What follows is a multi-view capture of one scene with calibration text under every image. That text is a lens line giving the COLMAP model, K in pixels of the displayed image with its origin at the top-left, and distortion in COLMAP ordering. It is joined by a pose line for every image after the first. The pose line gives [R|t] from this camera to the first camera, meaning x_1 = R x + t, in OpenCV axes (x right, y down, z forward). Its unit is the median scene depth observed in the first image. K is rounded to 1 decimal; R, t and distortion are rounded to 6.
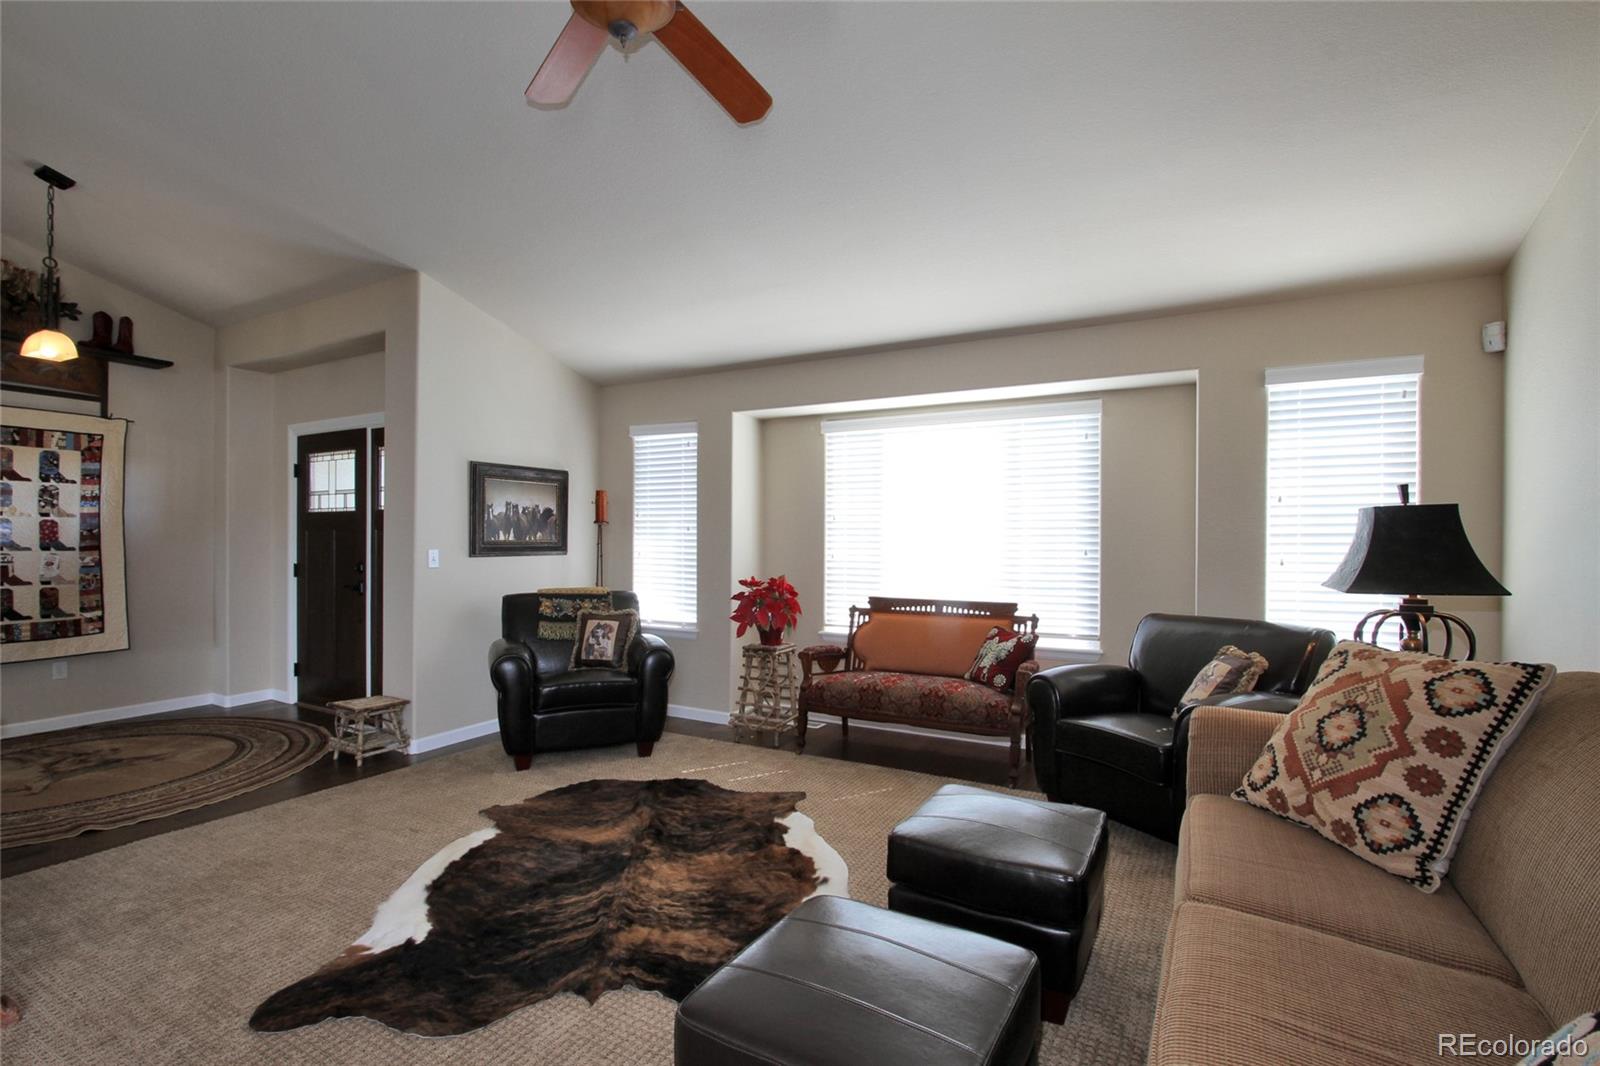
lens RADIAL K [[745.8, 0, 796.4], [0, 745.8, 538.1], [0, 0, 1]] dist [-0.014722, 0.001352]
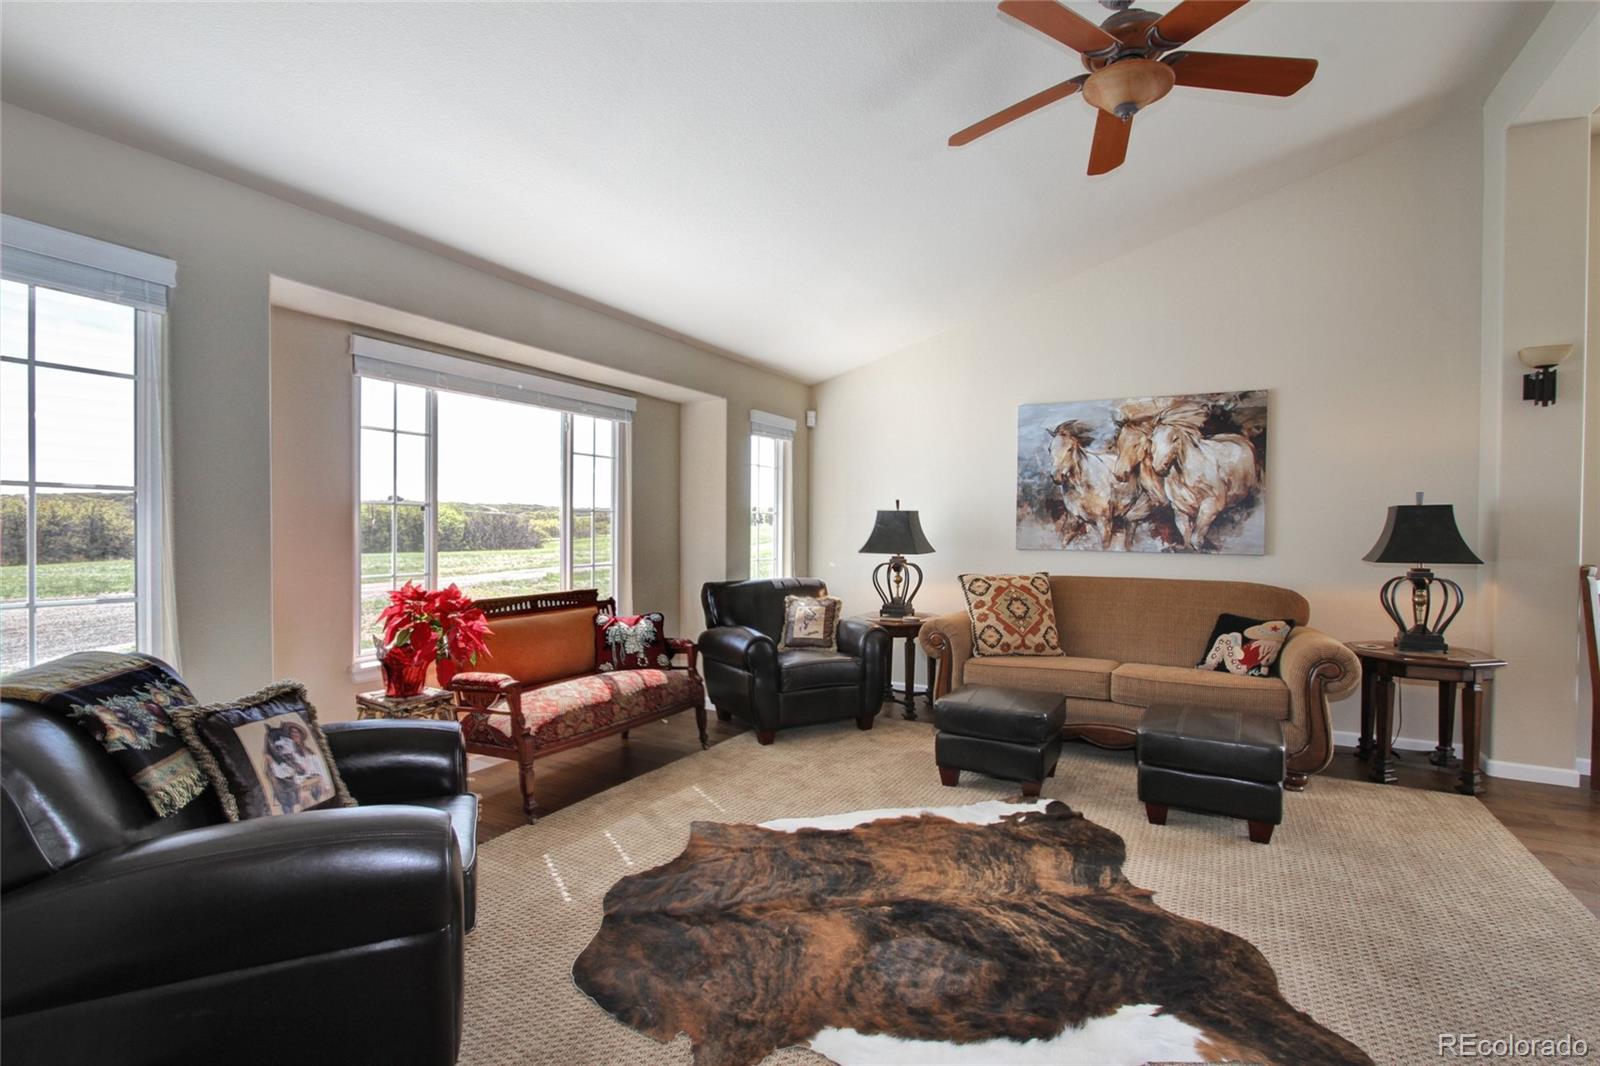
lens RADIAL K [[745.8, 0, 796.7], [0, 745.8, 534.7], [0, 0, 1]] dist [-0.014722, 0.001352]
pose [[-0.004307, -0.012212, 0.999916, -1.091397], [-0.010781, 0.999868, 0.012165, 0.000721], [-0.999933, -0.010728, -0.004438, 1.152450]]
